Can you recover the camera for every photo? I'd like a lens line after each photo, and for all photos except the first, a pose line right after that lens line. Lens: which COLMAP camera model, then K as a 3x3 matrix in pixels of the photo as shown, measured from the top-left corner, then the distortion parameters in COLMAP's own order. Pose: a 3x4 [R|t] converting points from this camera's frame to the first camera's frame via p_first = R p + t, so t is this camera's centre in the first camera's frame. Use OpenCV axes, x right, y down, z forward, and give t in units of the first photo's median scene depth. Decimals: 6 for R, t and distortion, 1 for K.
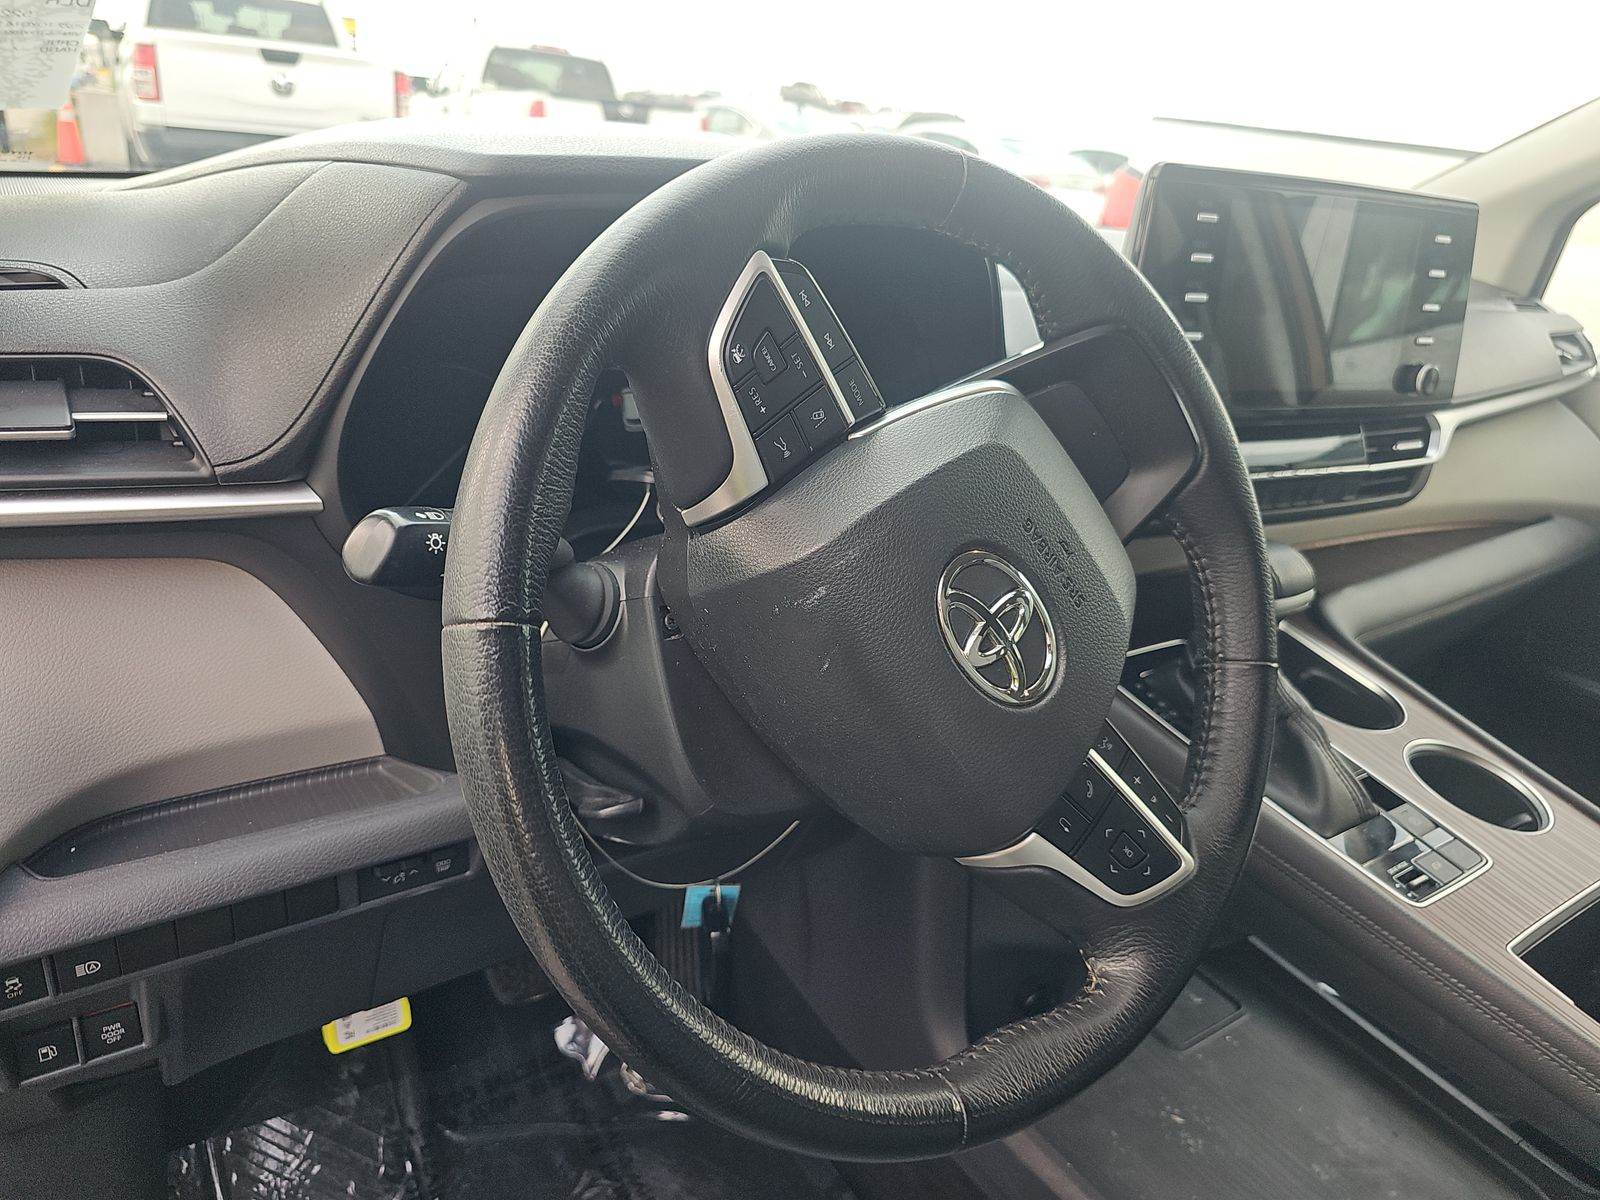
lens RADIAL K [[1047.5, 0, 798.9], [0, 1047.5, 610.4], [0, 0, 1]] dist [0.012475, -0.024204]
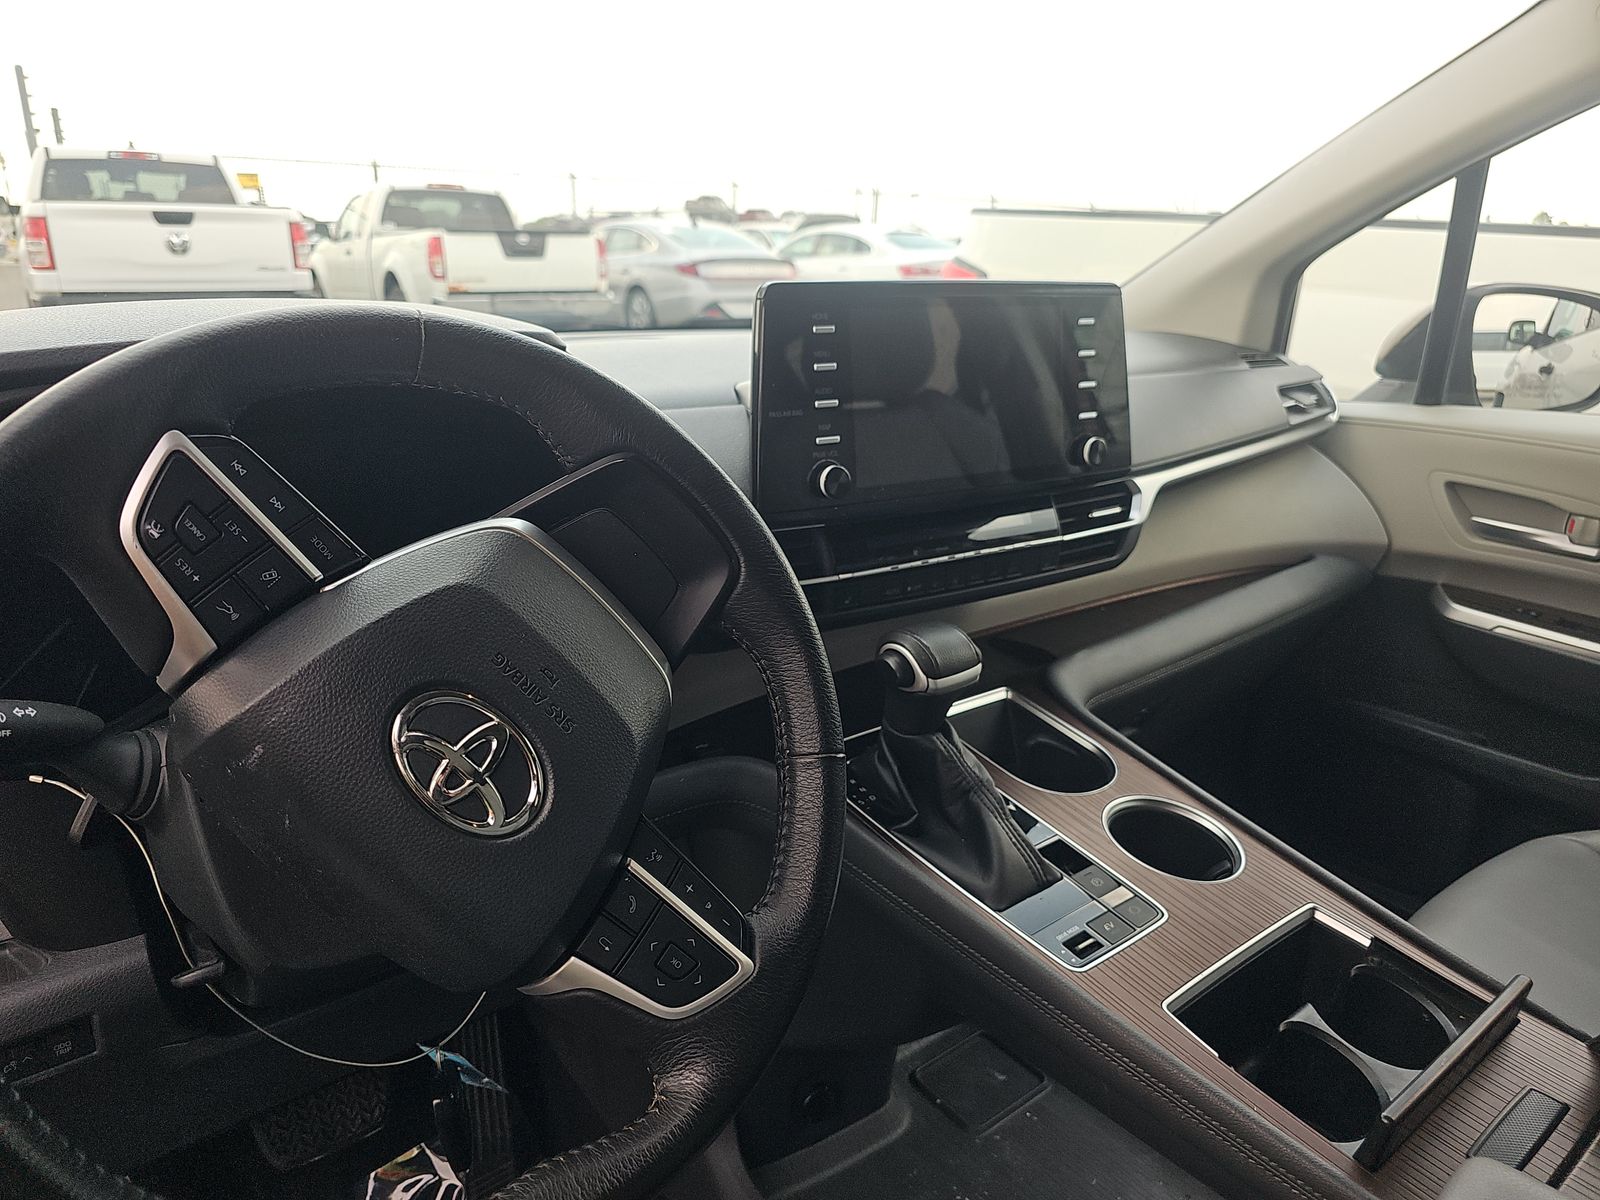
lens RADIAL K [[1047.5, 0, 796.7], [0, 1047.5, 602.3], [0, 0, 1]] dist [0.012475, -0.024204]
pose [[0.993731, -0.101468, 0.046938, 0.259651], [0.105426, 0.990221, -0.091365, -0.005583], [-0.037209, 0.095741, 0.994711, -0.025544]]
